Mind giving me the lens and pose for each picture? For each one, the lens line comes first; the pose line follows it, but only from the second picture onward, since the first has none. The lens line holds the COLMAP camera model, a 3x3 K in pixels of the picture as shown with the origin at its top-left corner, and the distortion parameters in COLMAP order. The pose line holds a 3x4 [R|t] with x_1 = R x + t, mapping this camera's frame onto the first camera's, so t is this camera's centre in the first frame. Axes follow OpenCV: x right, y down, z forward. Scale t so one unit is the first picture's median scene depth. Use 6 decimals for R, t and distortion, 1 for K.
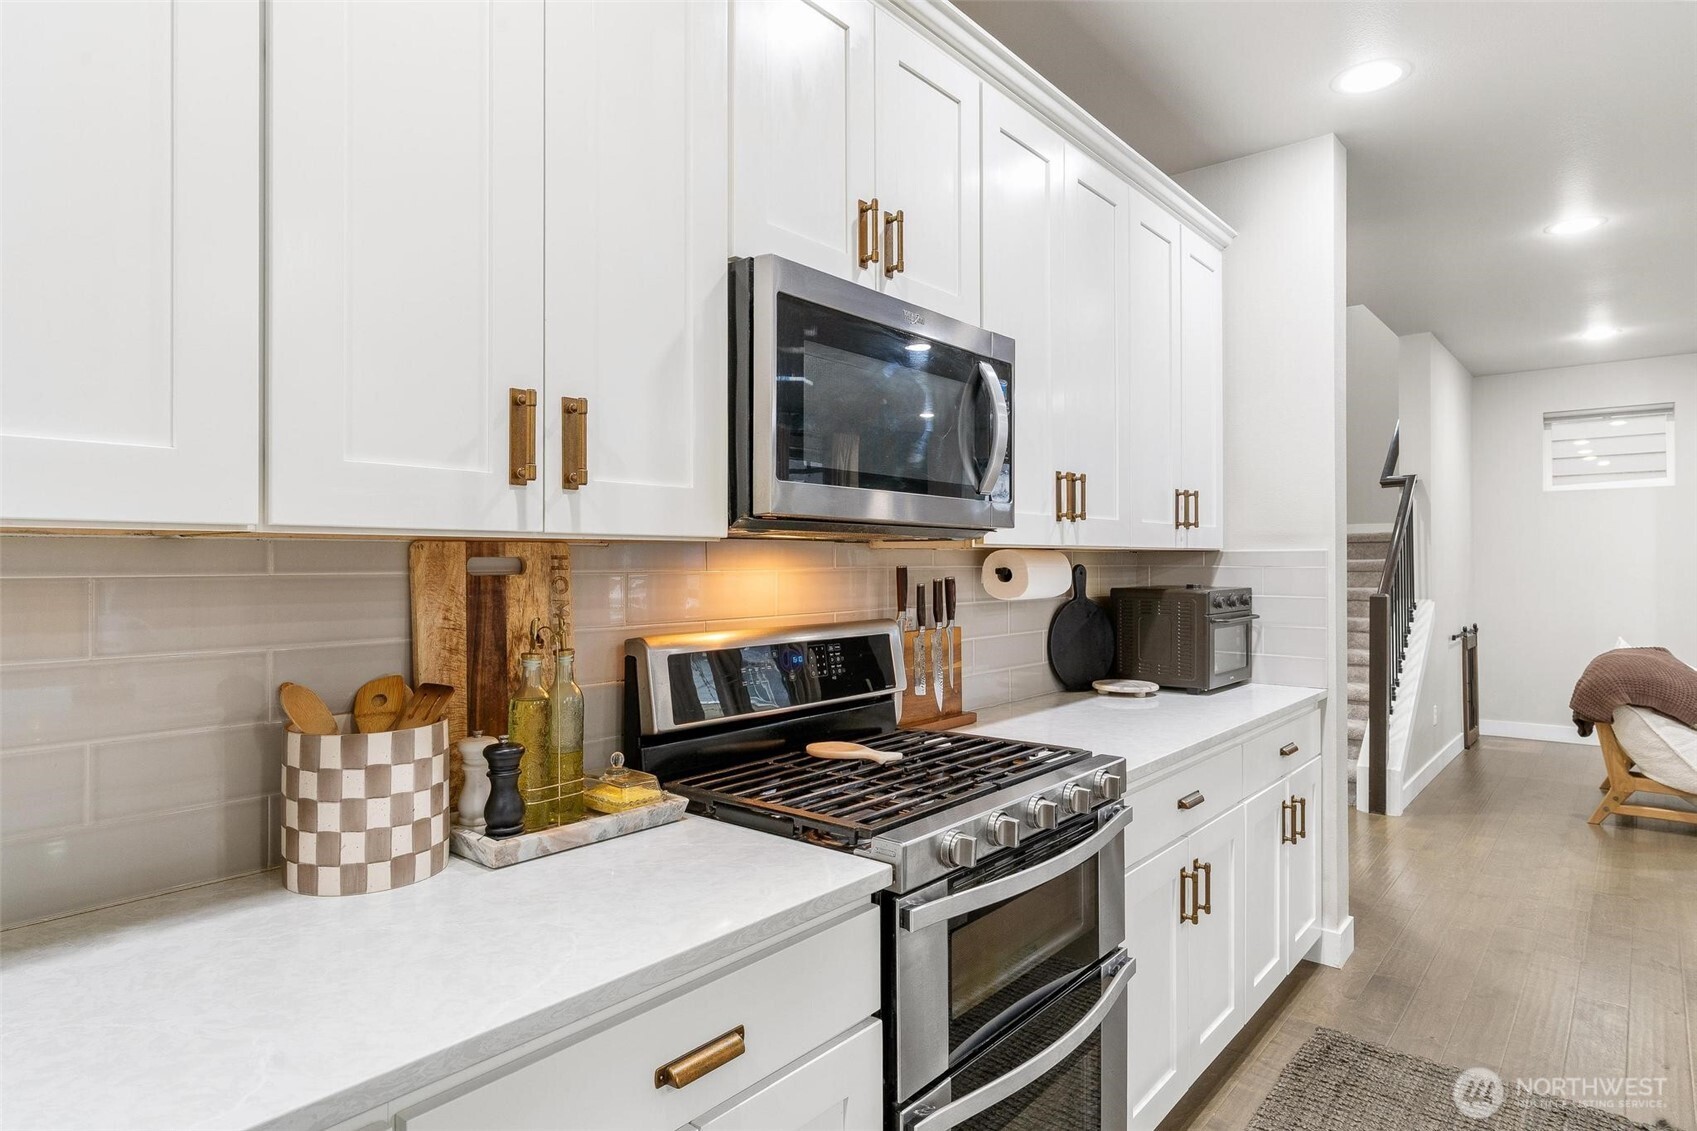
lens RADIAL K [[944.9, 0, 848.5], [0, 944.9, 565.5], [0, 0, 1]] dist [-0.005206, -0.000871]
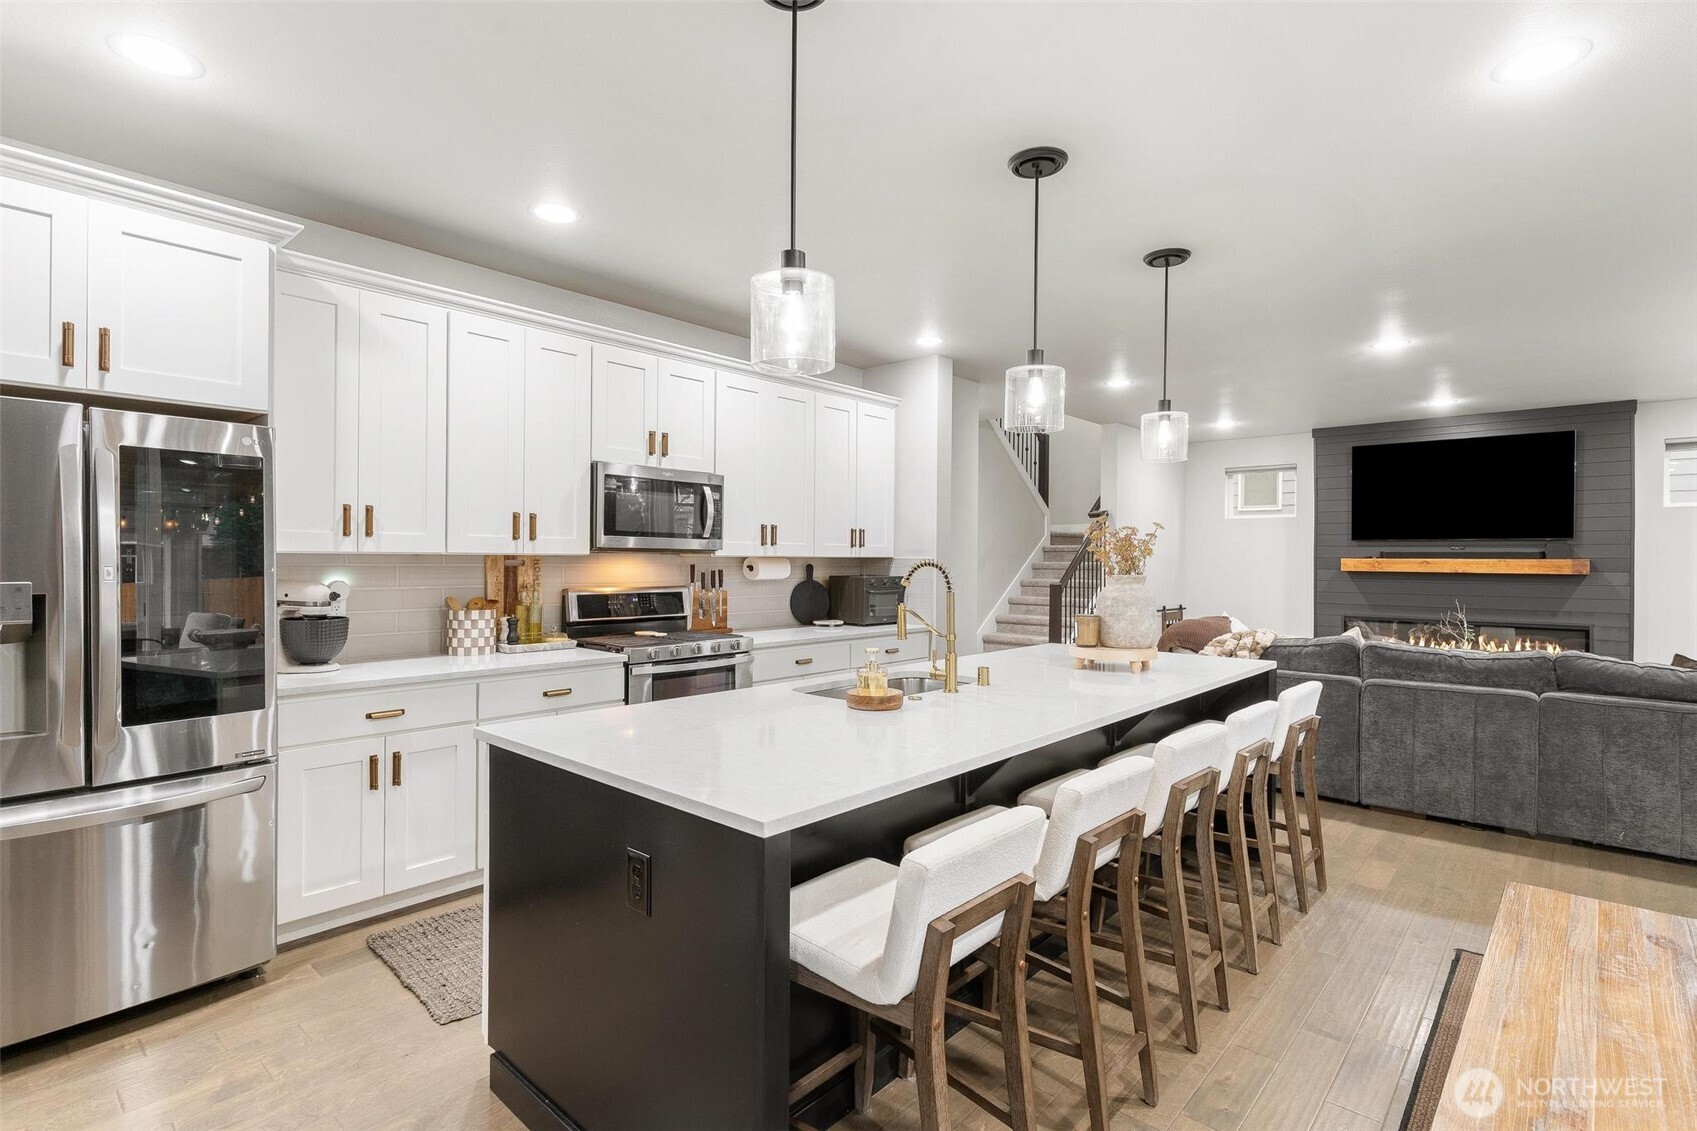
lens RADIAL K [[806.4, 0, 848.5], [0, 806.4, 565.5], [0, 0, 1]] dist [0.001570, 0.000088]
pose [[0.999237, 0.009848, -0.037801, 0.813699], [-0.009651, 0.999939, 0.005386, -0.016067], [0.037852, -0.005017, 0.999271, -1.579156]]
